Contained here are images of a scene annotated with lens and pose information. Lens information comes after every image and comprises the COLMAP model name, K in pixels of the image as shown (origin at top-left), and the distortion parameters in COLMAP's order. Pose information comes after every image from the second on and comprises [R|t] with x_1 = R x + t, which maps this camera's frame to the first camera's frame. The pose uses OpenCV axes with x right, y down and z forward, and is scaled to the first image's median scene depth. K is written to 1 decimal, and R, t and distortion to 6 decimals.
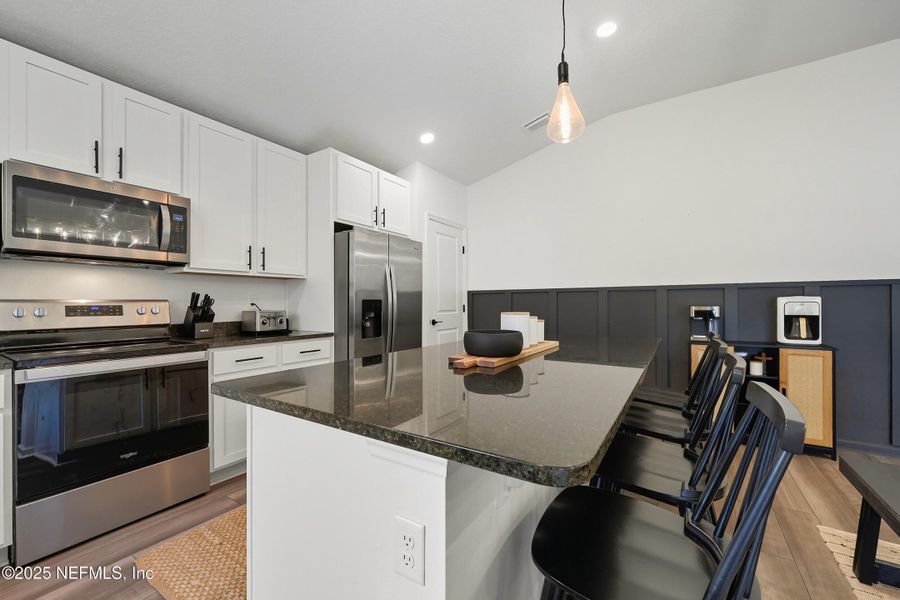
lens RADIAL K [[363.3, 0, 445.0], [0, 363.3, 300.2], [0, 0, 1]] dist [-0.003177, 0.000143]
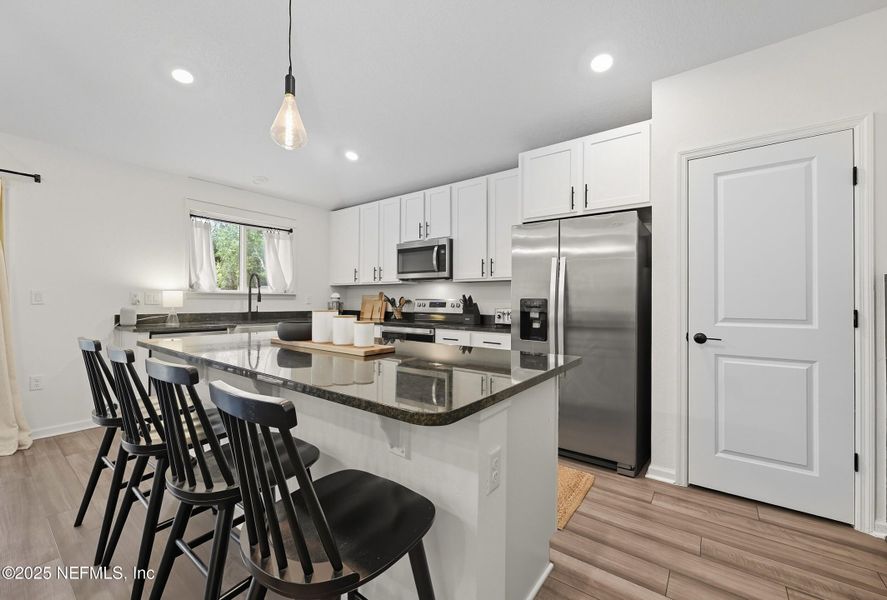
lens RADIAL K [[369.8, 0, 441.2], [0, 369.8, 296.4], [0, 0, 1]] dist [0.000812, -0.000061]
pose [[-0.084526, -0.004992, -0.996409, 0.785799], [0.003859, 0.999978, -0.005337, -0.004042], [0.996414, -0.004296, -0.084505, 0.884599]]
